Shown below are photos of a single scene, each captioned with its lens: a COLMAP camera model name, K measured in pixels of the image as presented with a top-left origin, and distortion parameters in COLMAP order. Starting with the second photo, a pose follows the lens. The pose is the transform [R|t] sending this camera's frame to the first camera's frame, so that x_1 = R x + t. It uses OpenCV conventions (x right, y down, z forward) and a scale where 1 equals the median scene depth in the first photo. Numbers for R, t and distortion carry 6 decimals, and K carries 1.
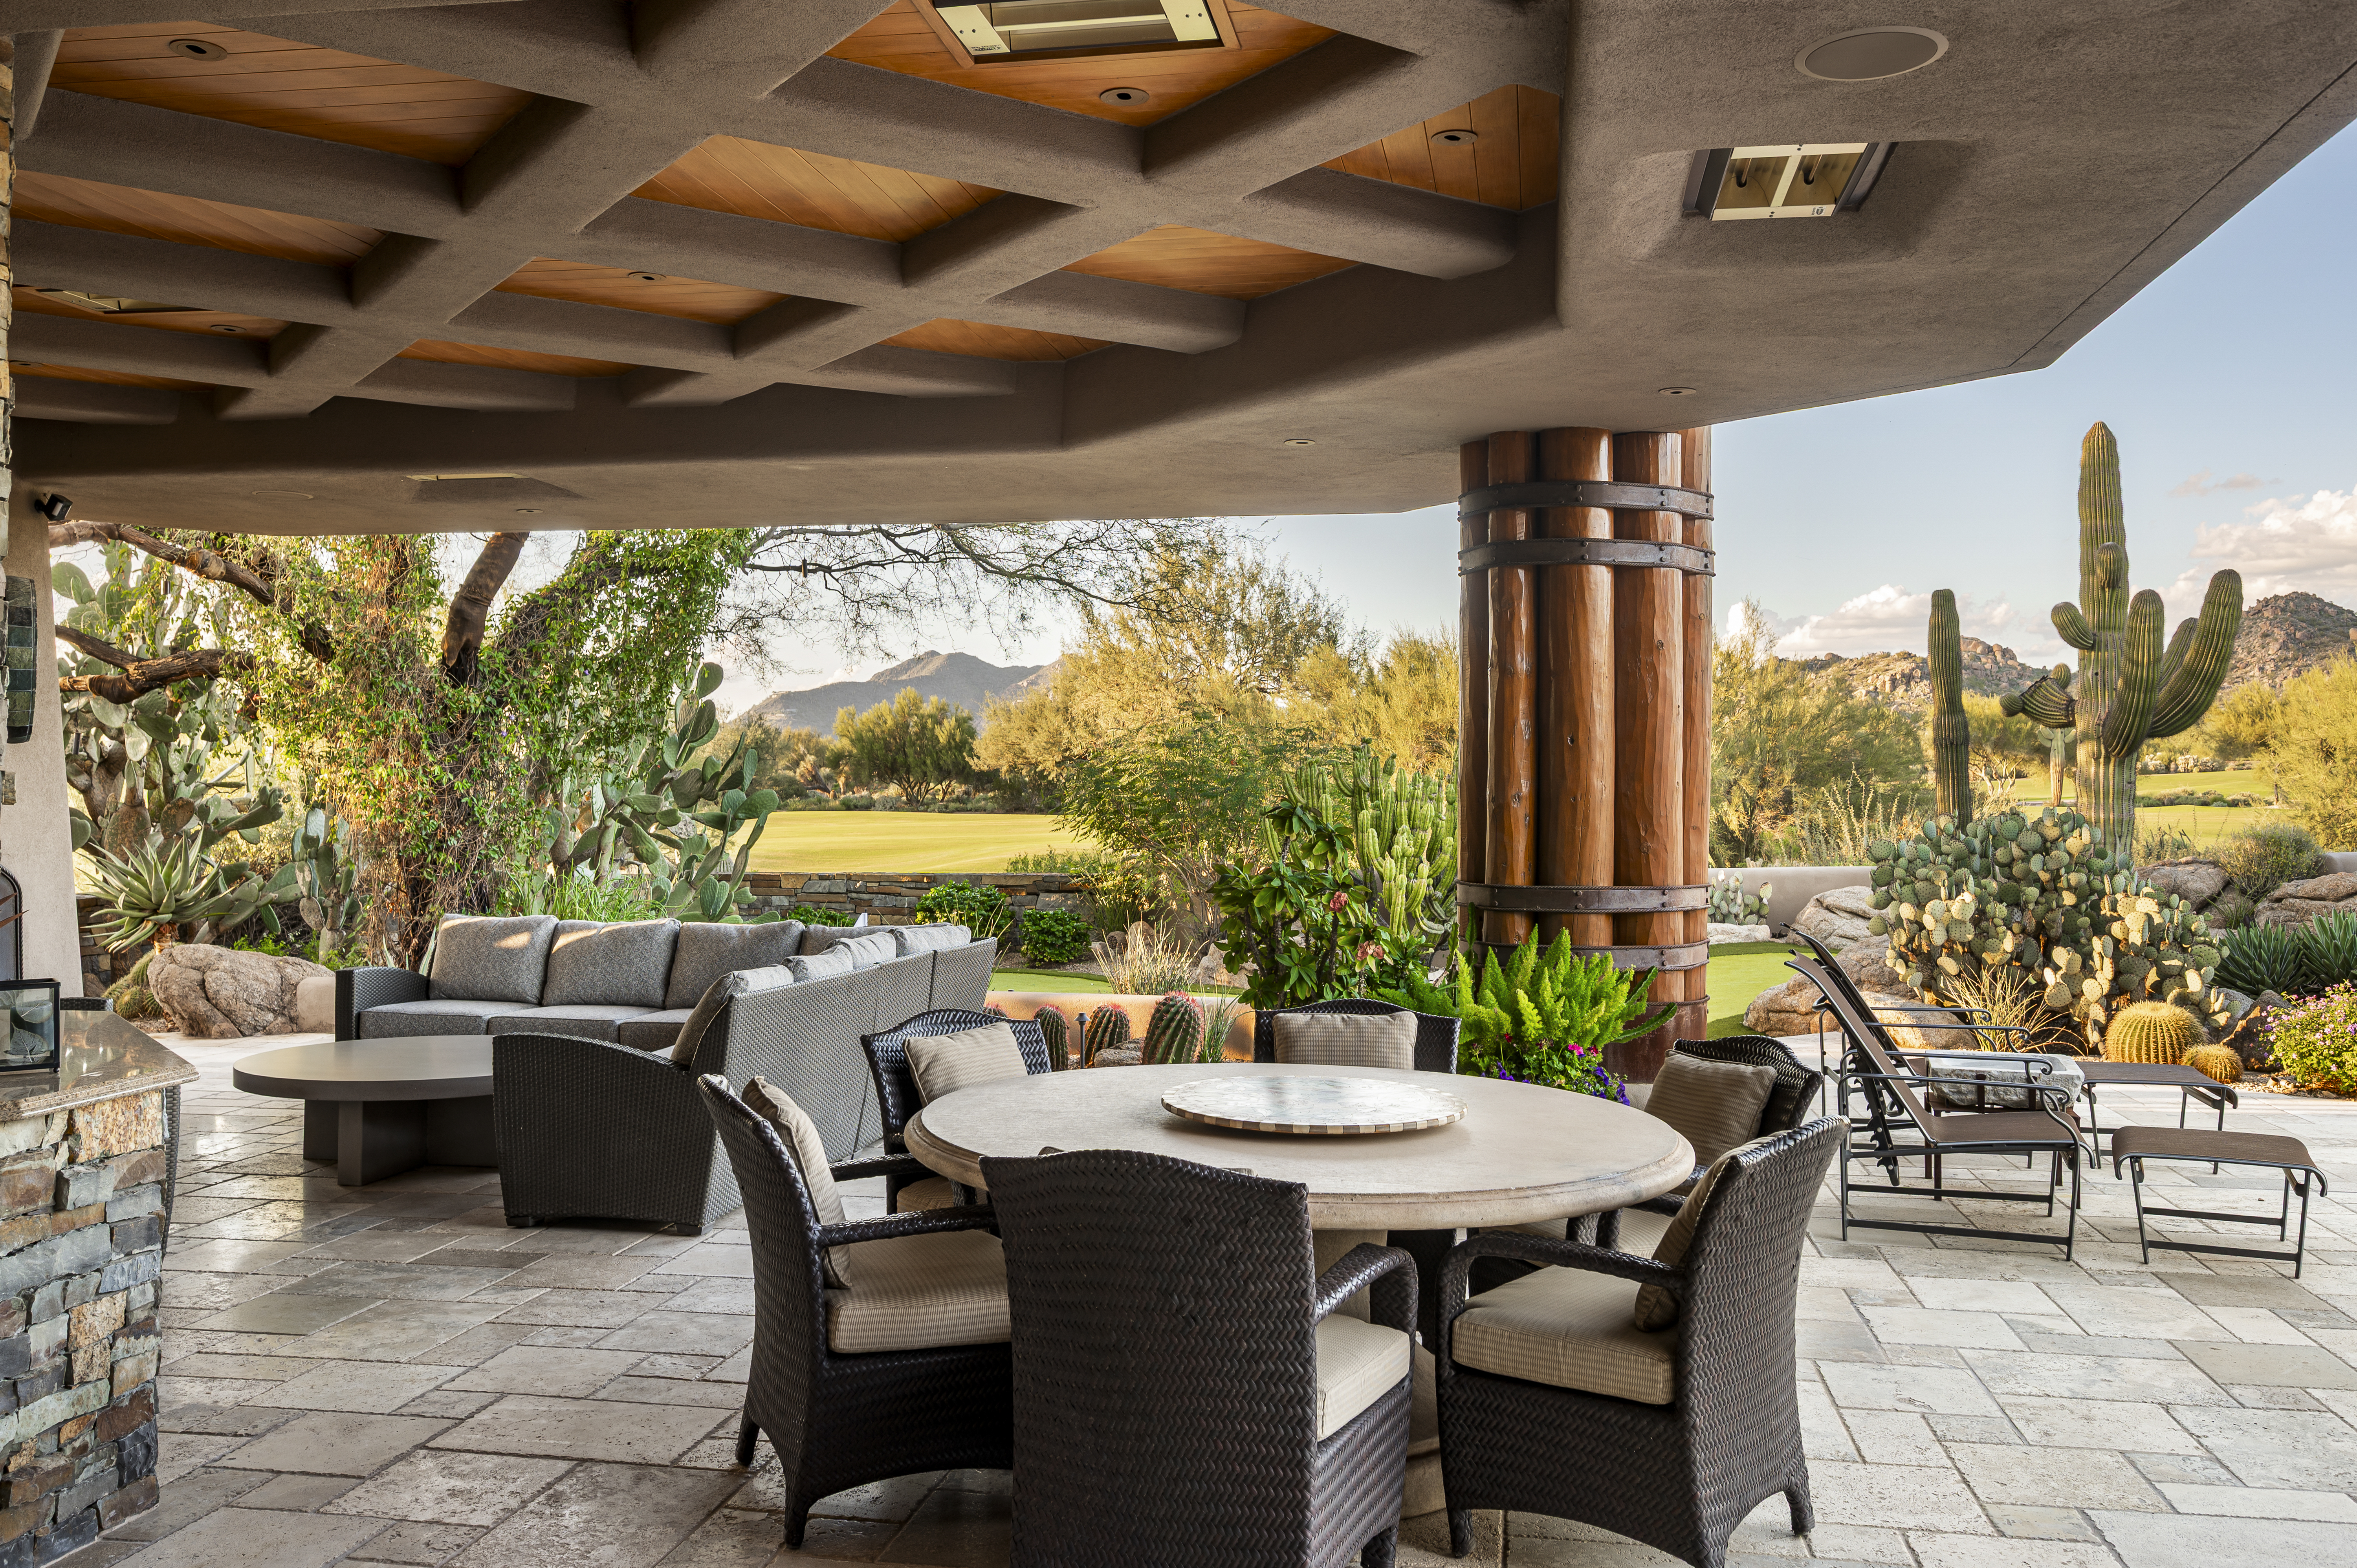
lens RADIAL K [[1958.3, 0, 1171.0], [0, 1958.3, 721.5], [0, 0, 1]] dist [0.000837, -0.003681]
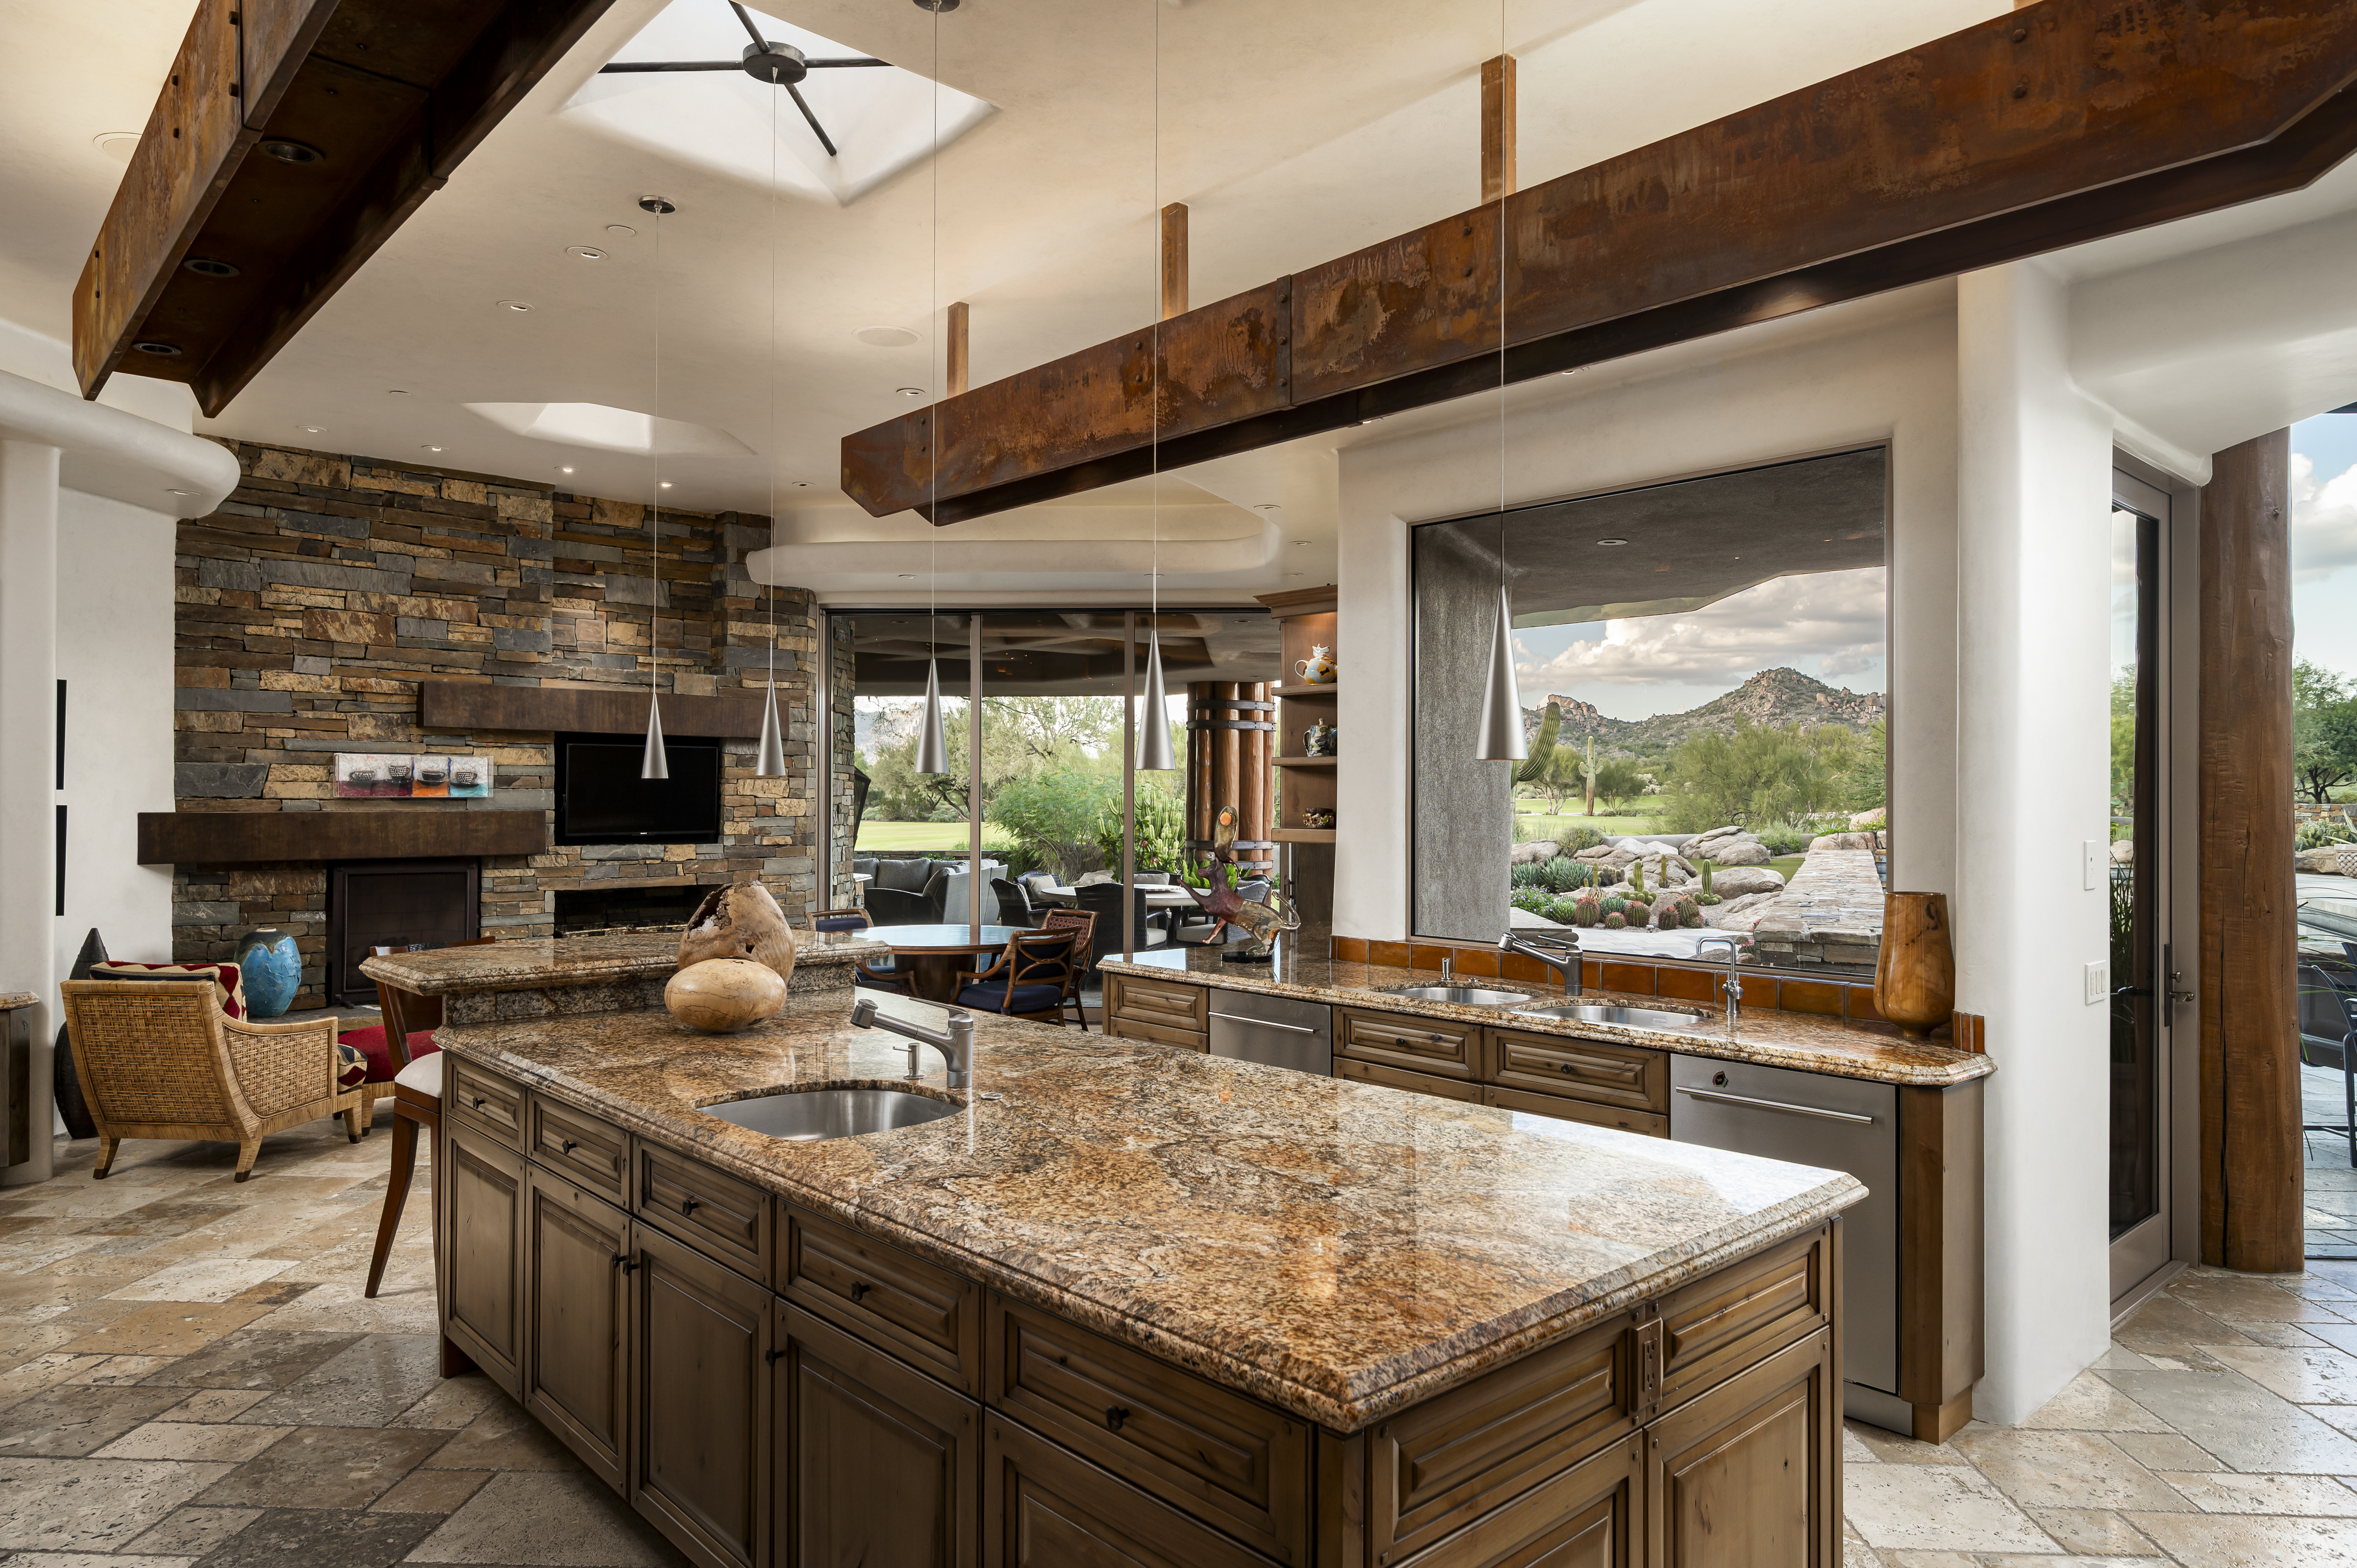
lens RADIAL K [[1436.8, 0, 1177.2], [0, 1436.8, 788.2], [0, 0, 1]] dist [-0.000663, 0.000015]
pose [[0.992145, 0.001803, 0.125081, -0.123857], [-0.004735, 0.999721, 0.023151, -0.039984], [-0.125004, -0.023561, 0.991876, -1.046044]]
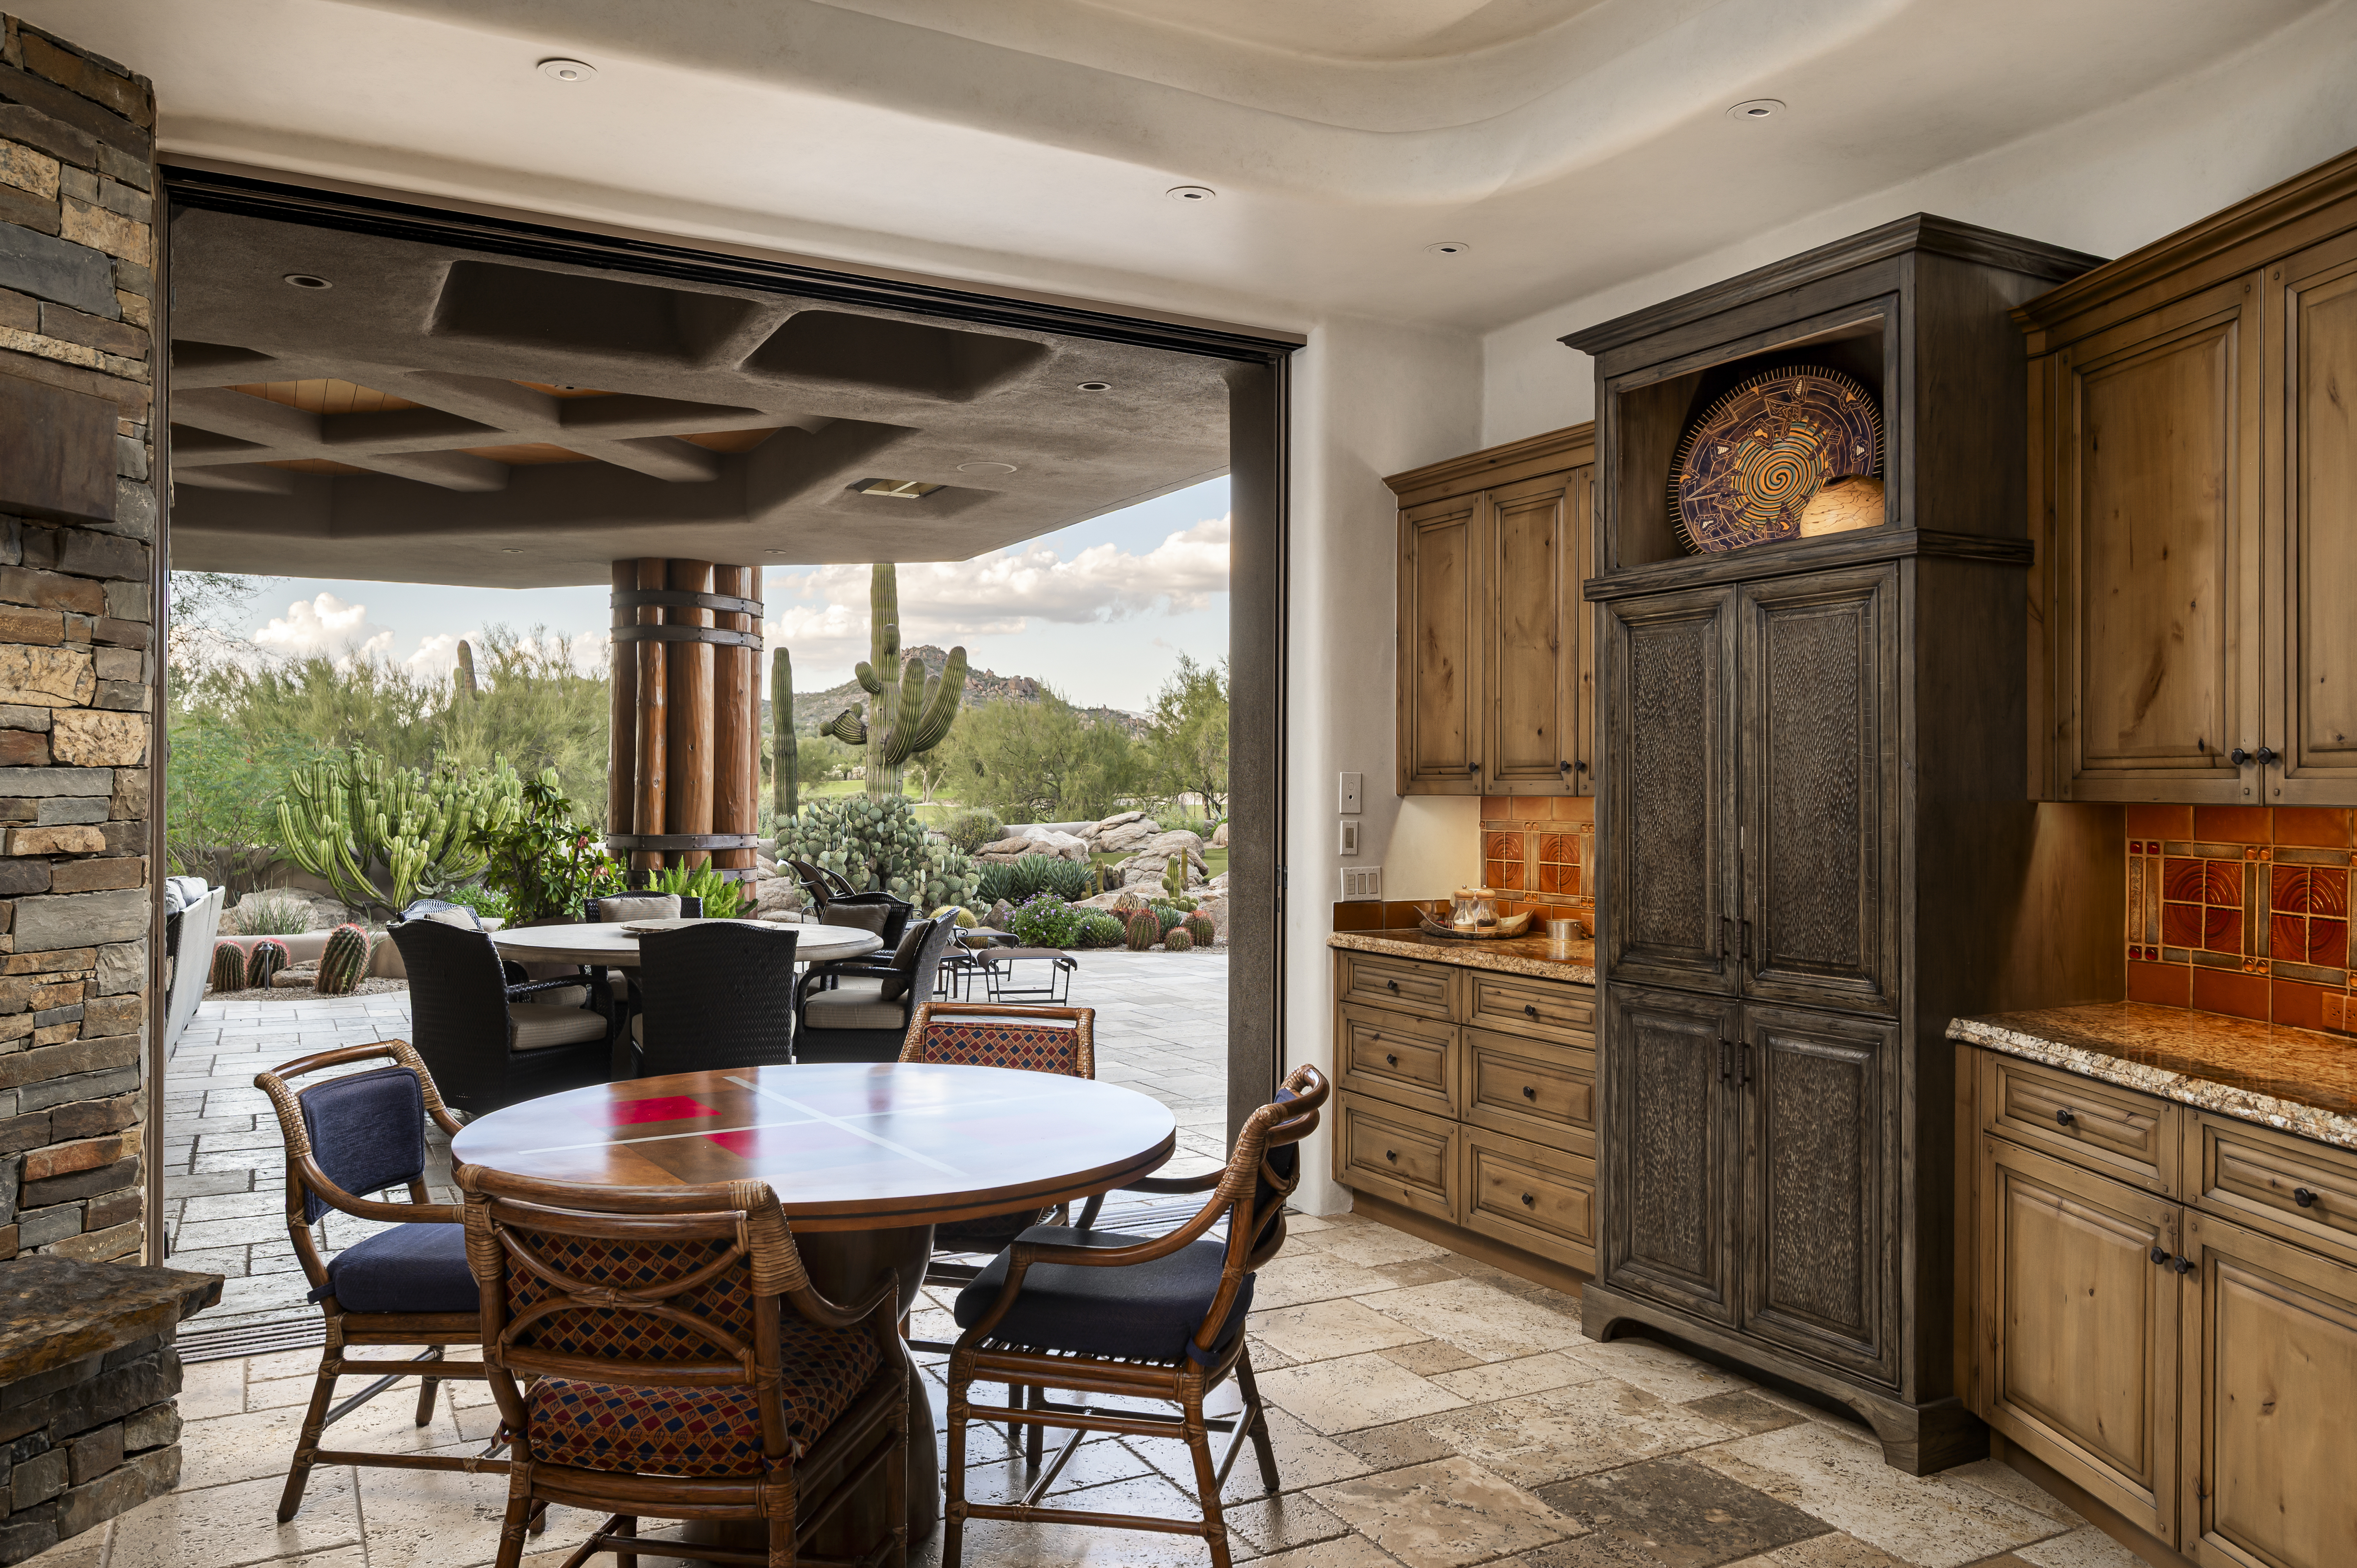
lens RADIAL K [[1671.6, 0, 1178.2], [0, 1671.6, 784.1], [0, 0, 1]] dist [-0.007838, -0.001032]
pose [[0.782473, 0.002807, 0.622679, -0.343100], [-0.020778, 0.999551, 0.021604, 0.001528], [-0.622338, -0.029843, 0.782179, -0.359932]]
